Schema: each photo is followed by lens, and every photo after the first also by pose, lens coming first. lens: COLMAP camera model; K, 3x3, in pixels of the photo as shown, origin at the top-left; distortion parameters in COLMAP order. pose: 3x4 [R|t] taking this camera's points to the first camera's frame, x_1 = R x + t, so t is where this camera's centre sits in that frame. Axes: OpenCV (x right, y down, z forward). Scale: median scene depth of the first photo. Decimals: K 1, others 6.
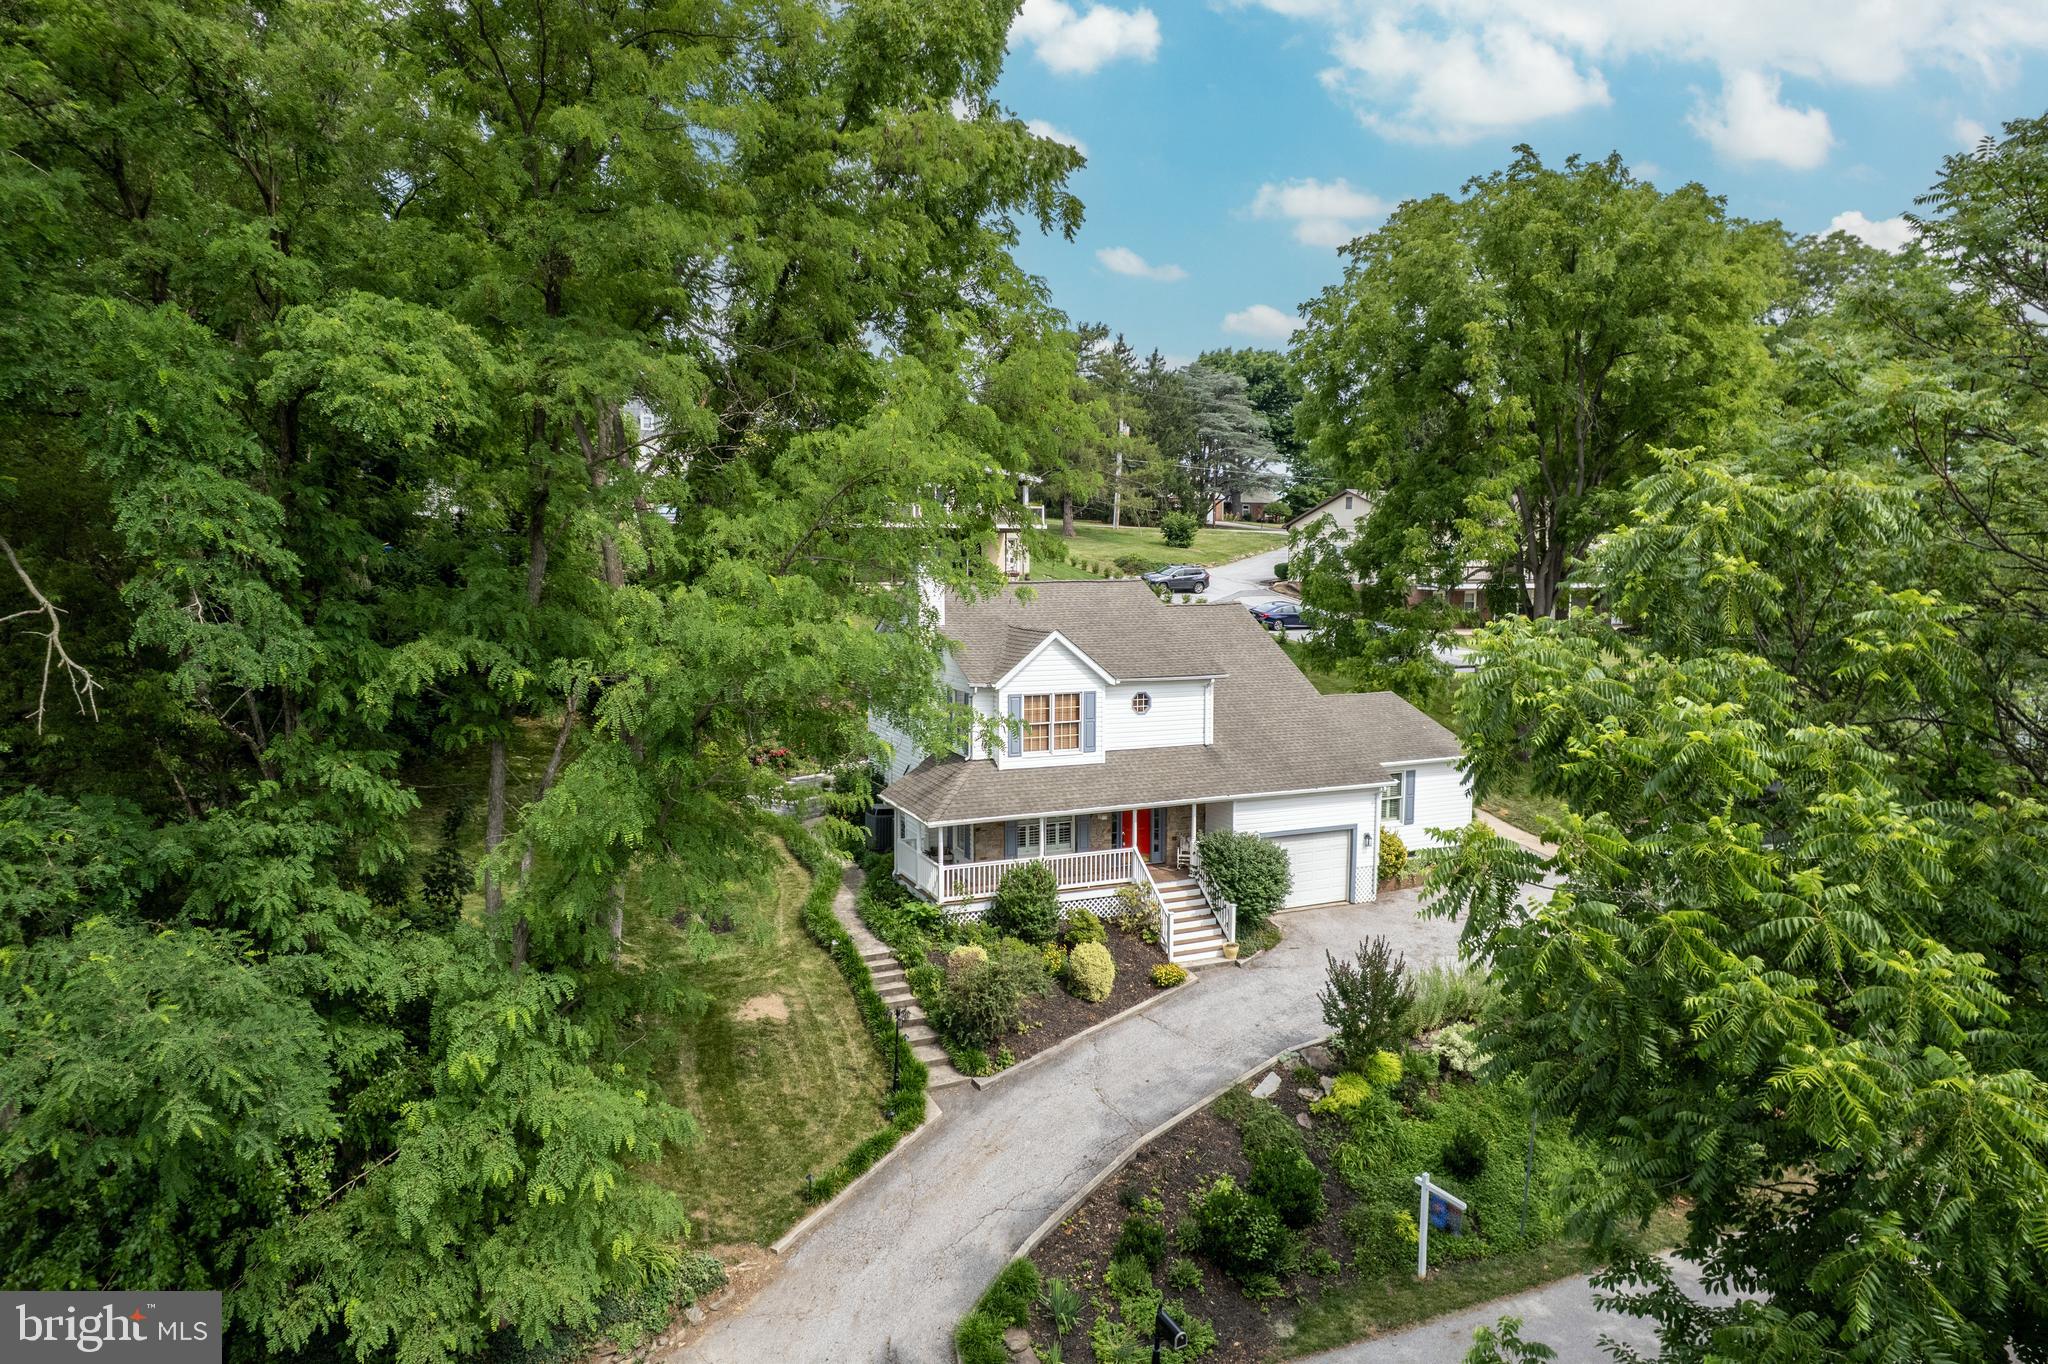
lens RADIAL K [[1303.0, 0, 1028.8], [0, 1303.0, 688.8], [0, 0, 1]] dist [-0.053642, 0.035323]
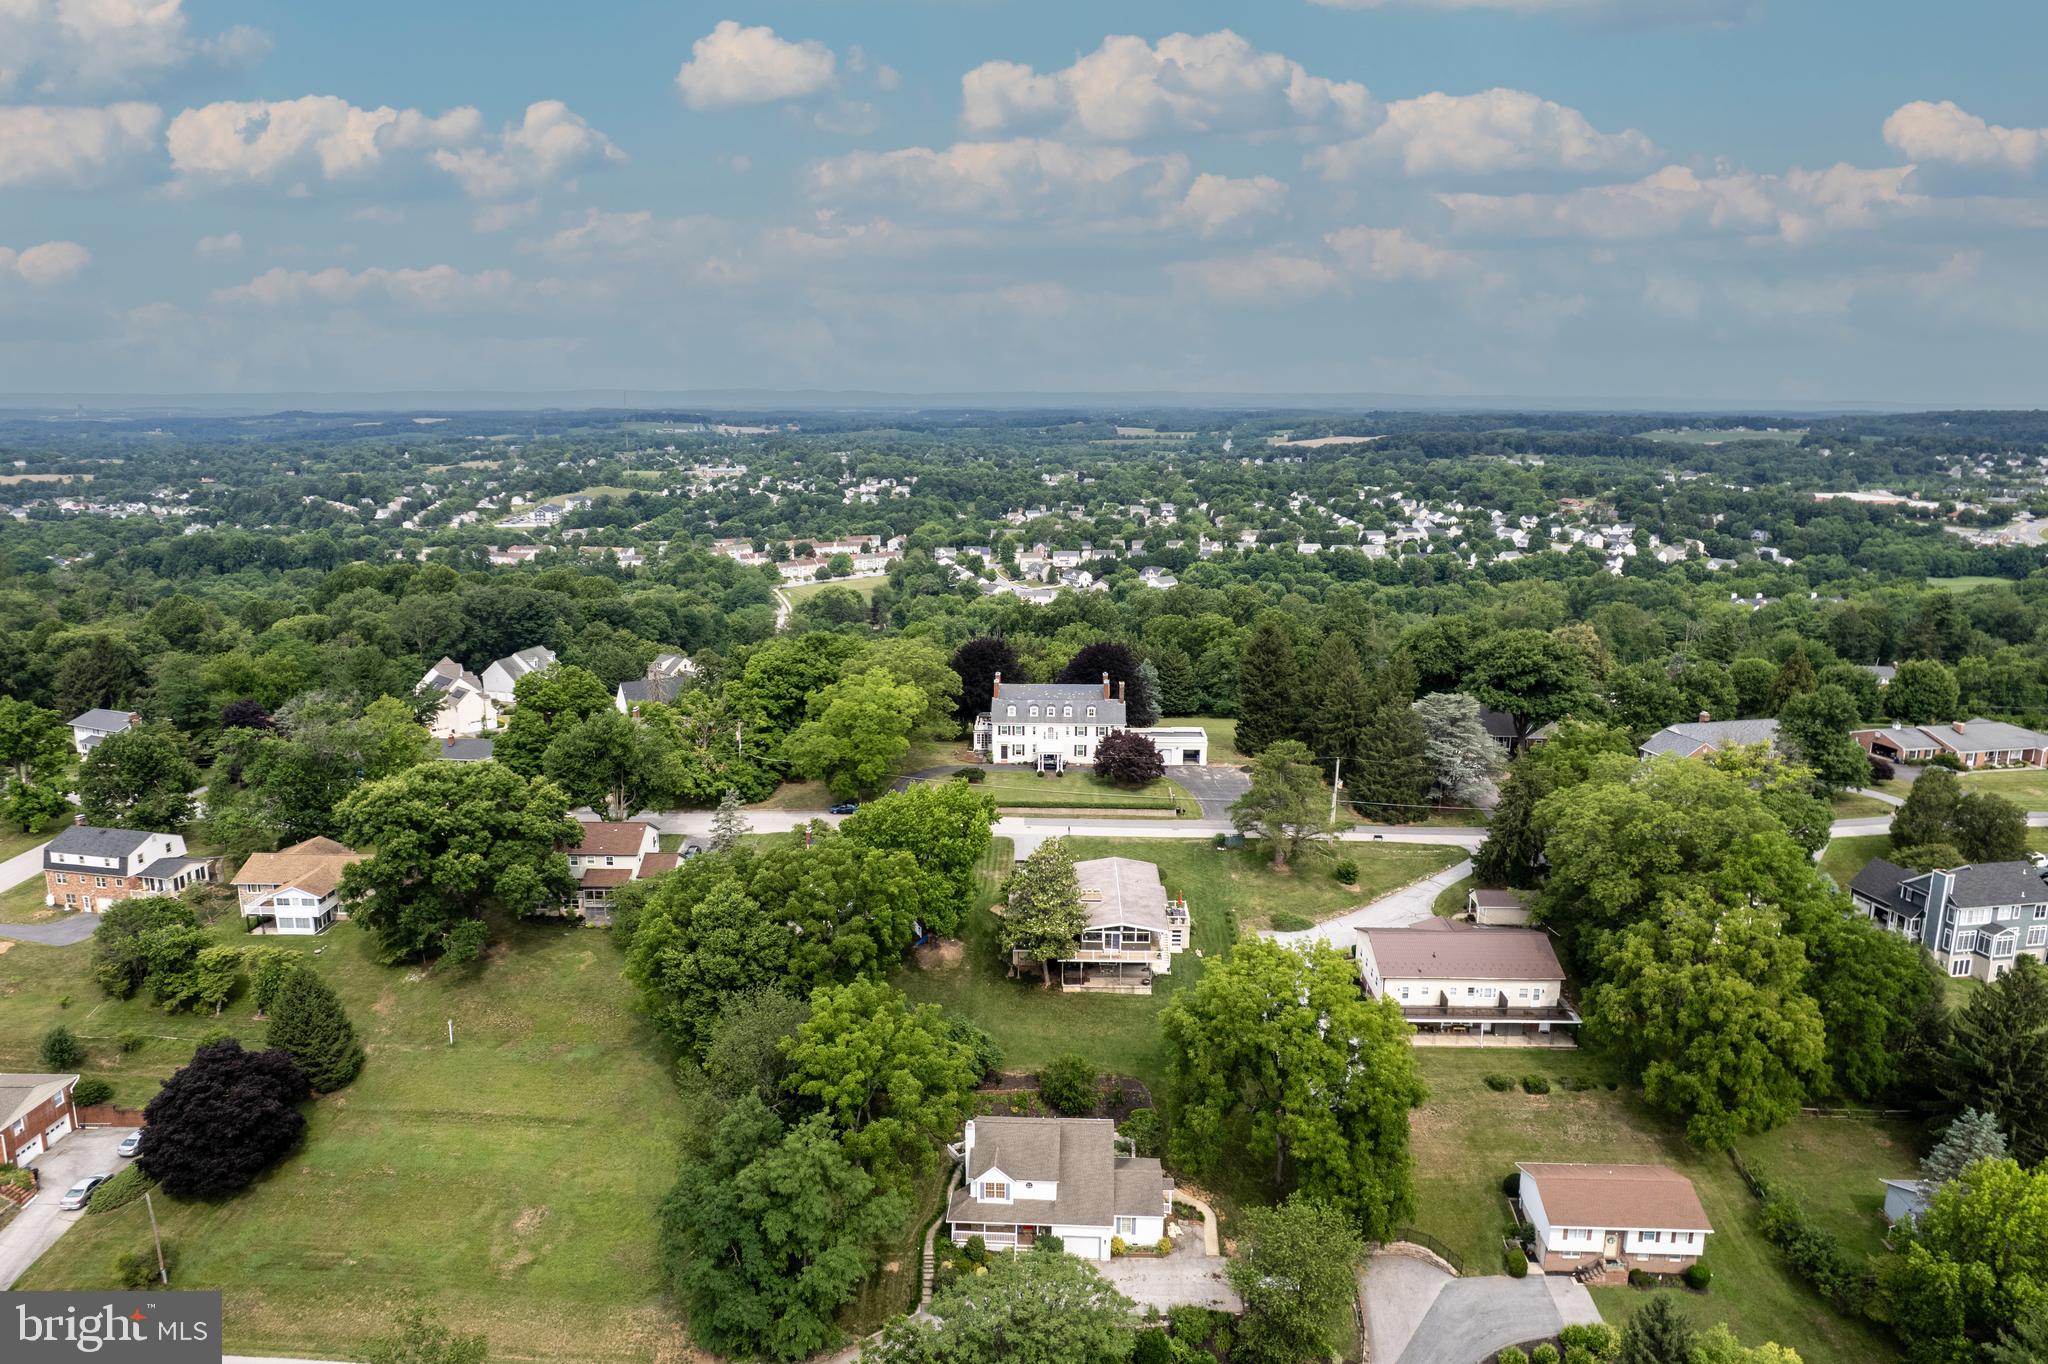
lens RADIAL K [[1322.7, 0, 1013.9], [0, 1322.7, 690.0], [0, 0, 1]] dist [-0.049262, 0.002153]
pose [[0.891251, 0.096236, -0.443181, 1.428148], [-0.047769, 0.991711, 0.119282, -1.647512], [0.450987, -0.085140, 0.888461, -1.821507]]
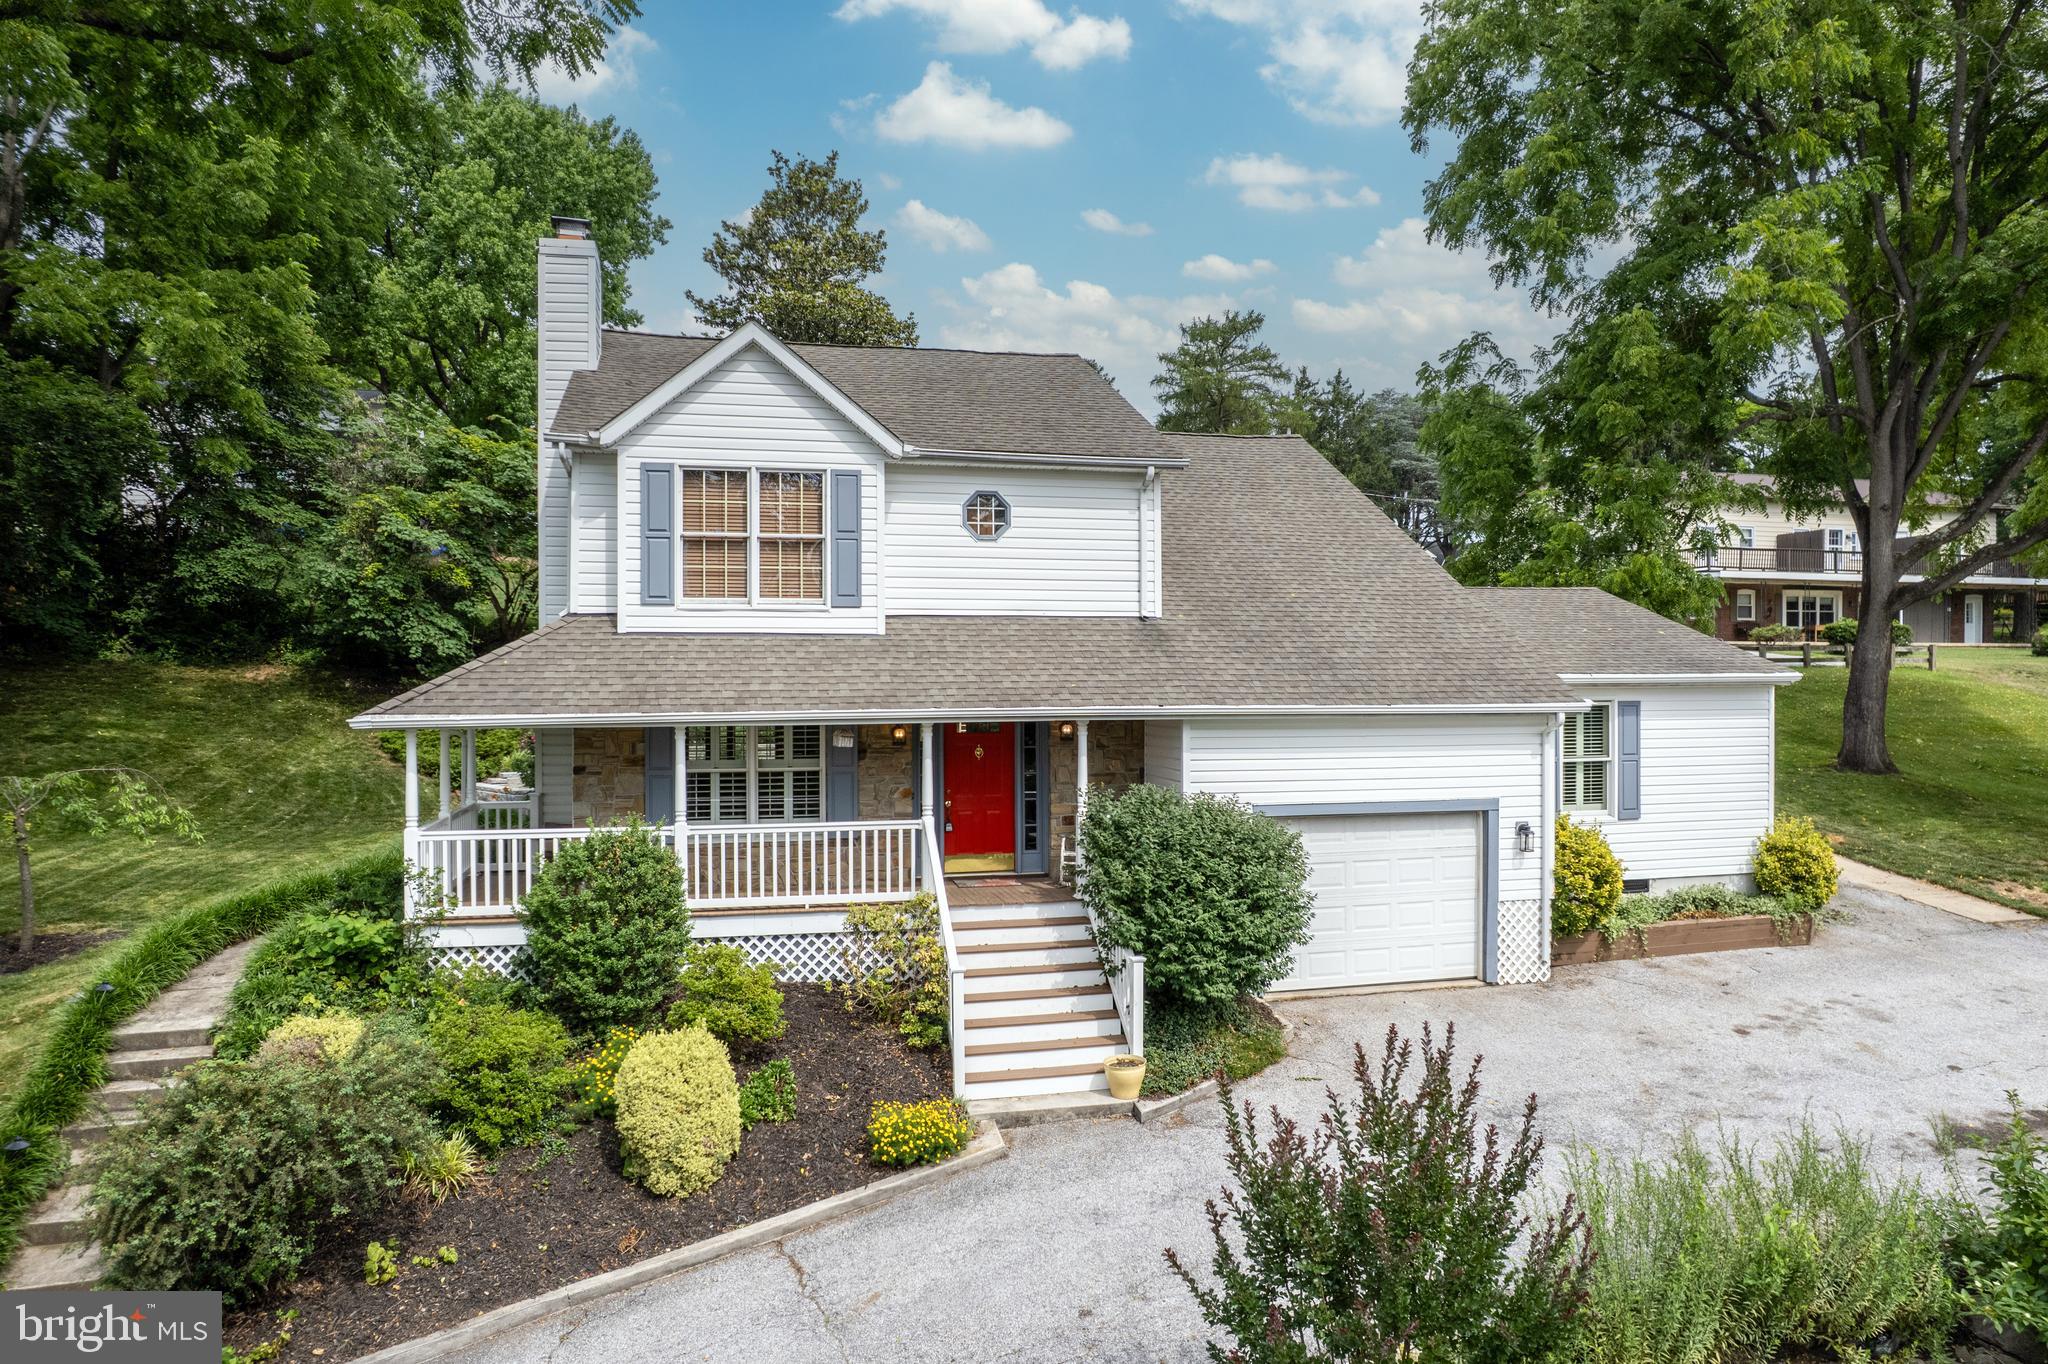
lens RADIAL K [[1303.0, 0, 1028.8], [0, 1303.0, 688.8], [0, 0, 1]] dist [-0.053642, 0.035323]
pose [[0.983889, -0.003932, -0.178735, 0.196744], [-0.013299, 0.995378, -0.095106, 0.123802], [0.178282, 0.095951, 0.979290, 0.605587]]
